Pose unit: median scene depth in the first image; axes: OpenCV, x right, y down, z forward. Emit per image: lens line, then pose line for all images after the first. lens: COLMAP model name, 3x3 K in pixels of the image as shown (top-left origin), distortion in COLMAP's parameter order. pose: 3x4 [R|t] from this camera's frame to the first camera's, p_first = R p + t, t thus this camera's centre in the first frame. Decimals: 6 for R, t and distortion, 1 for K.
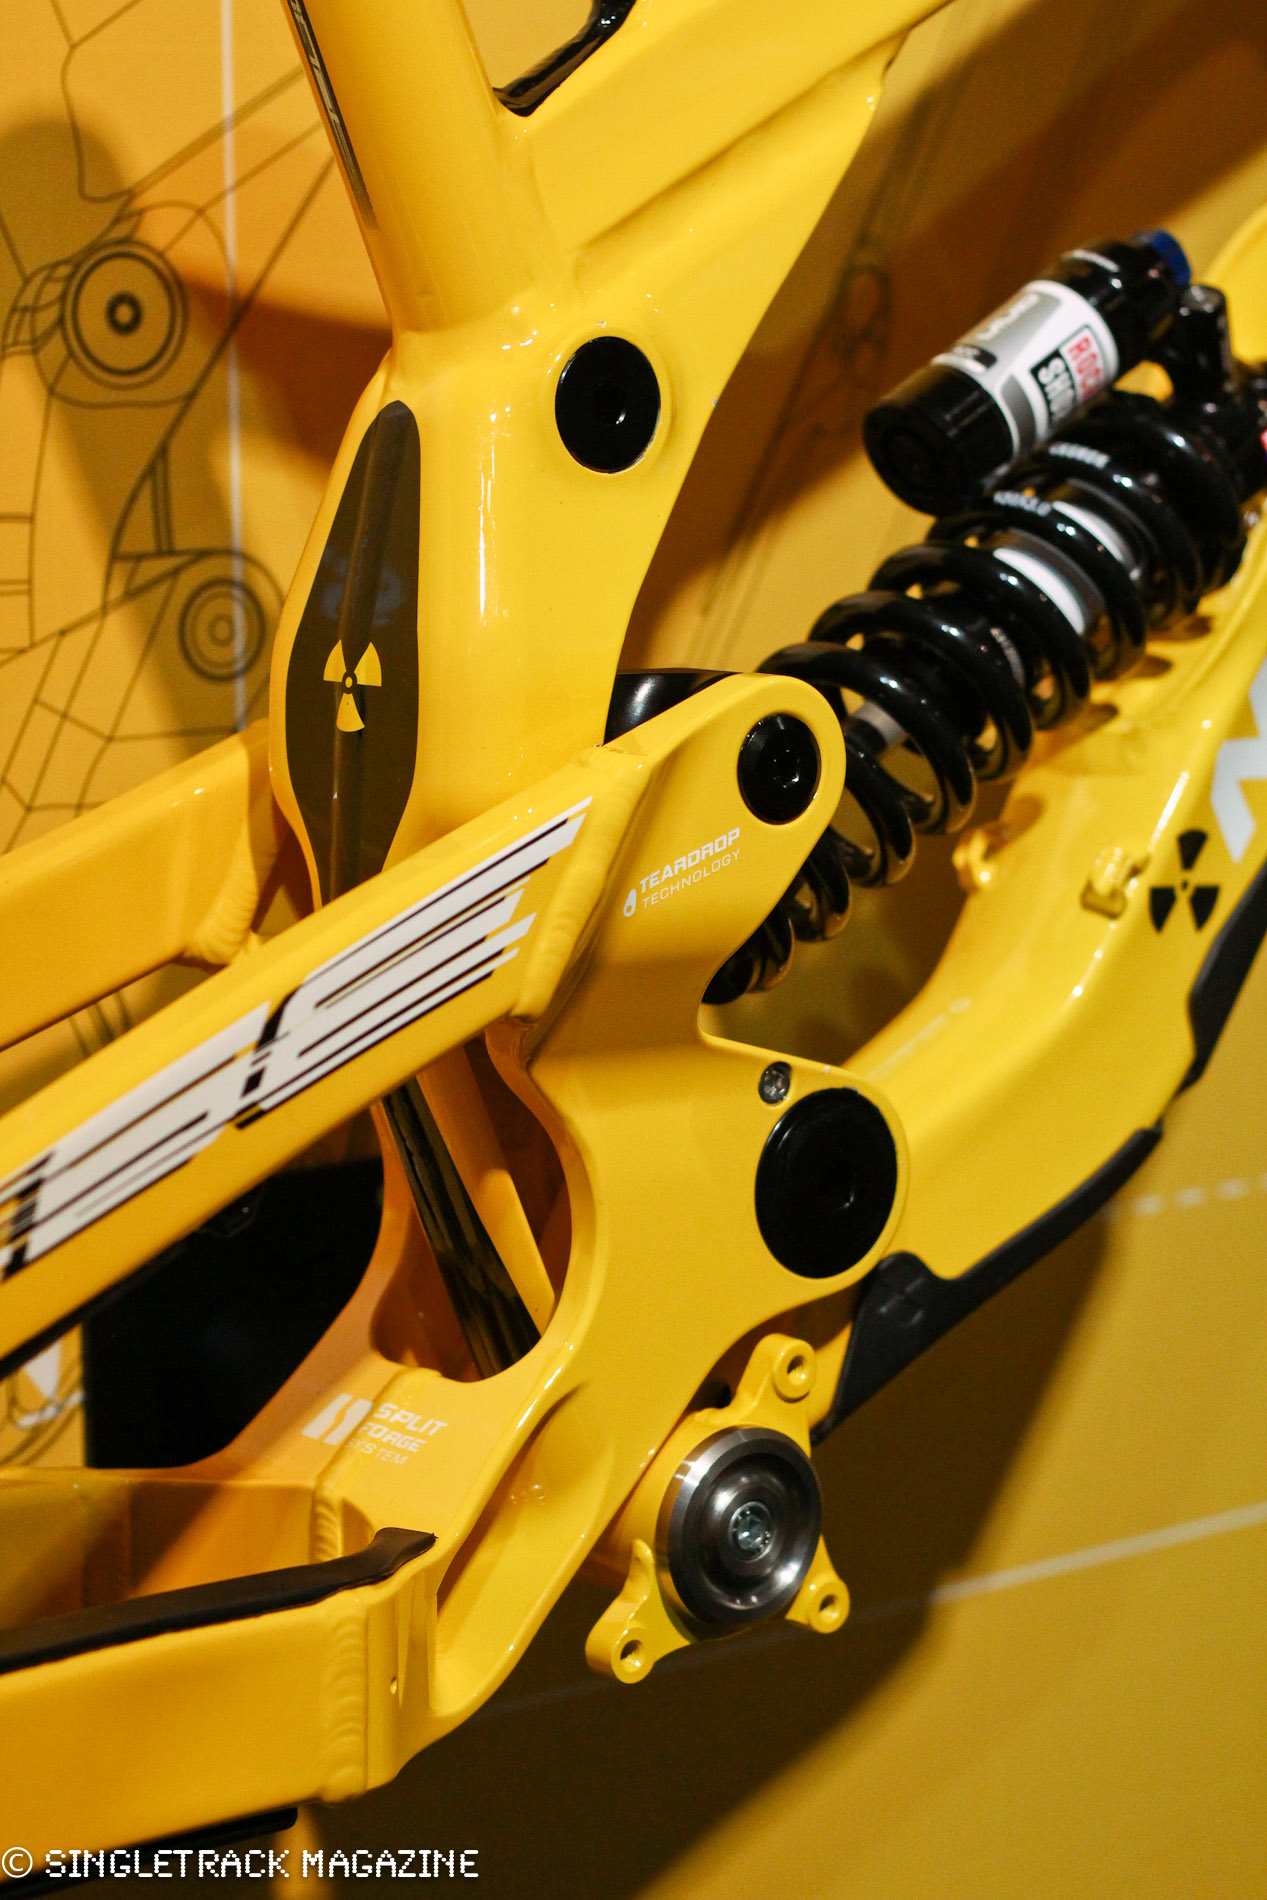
lens RADIAL K [[4595.1, 0, 629.6], [0, 4595.1, 951.0], [0, 0, 1]] dist [-0.075938, 0.000000]
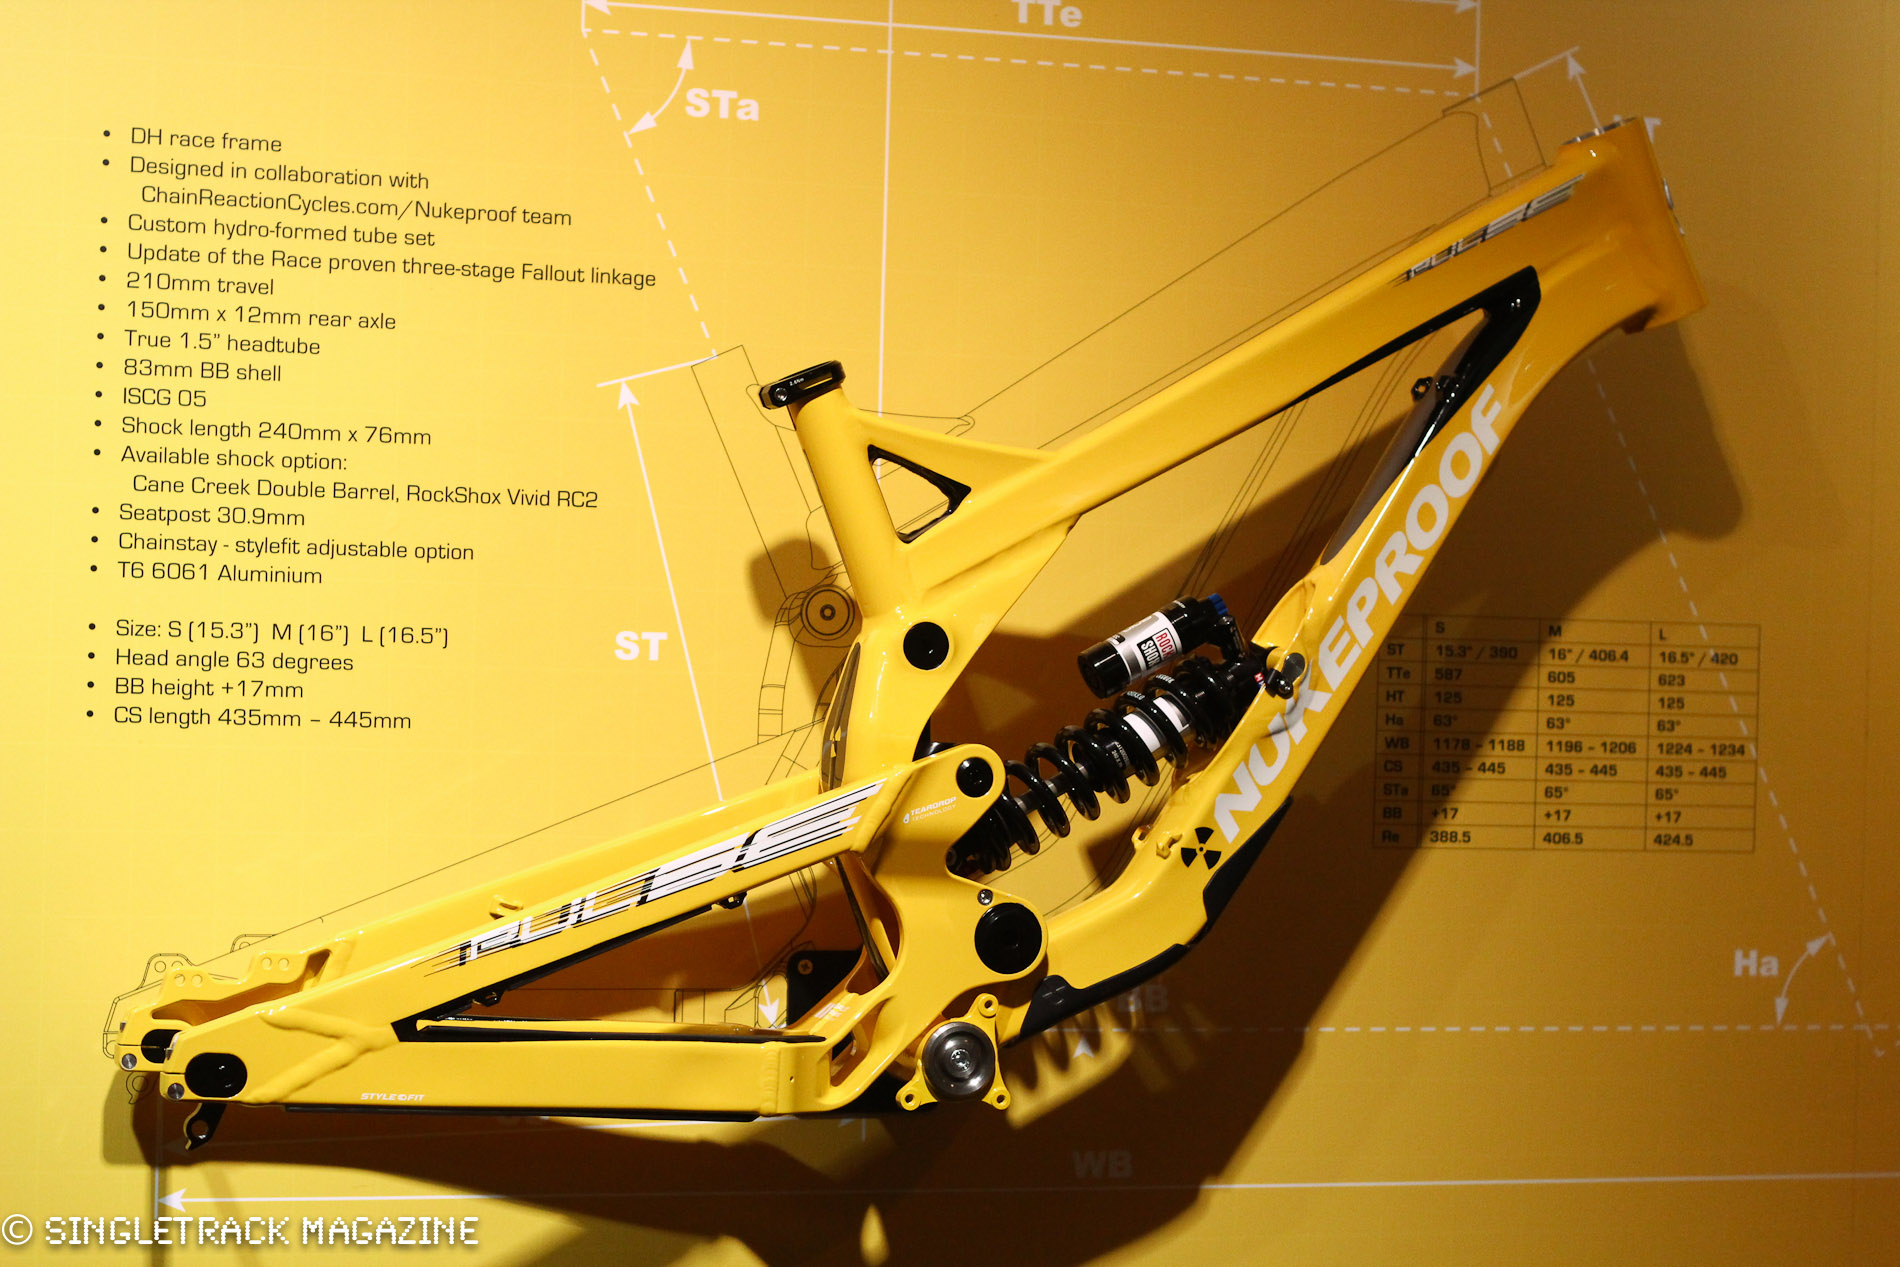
lens RADIAL K [[4595.1, 0, 951.6], [0, 4595.1, 632.8], [0, 0, 1]] dist [-0.075938, 0.000000]
pose [[0.930333, 0.033536, -0.365178, 0.957776], [-0.088850, 0.986753, -0.135737, 0.234591], [0.355789, 0.158727, 0.920989, -1.467880]]
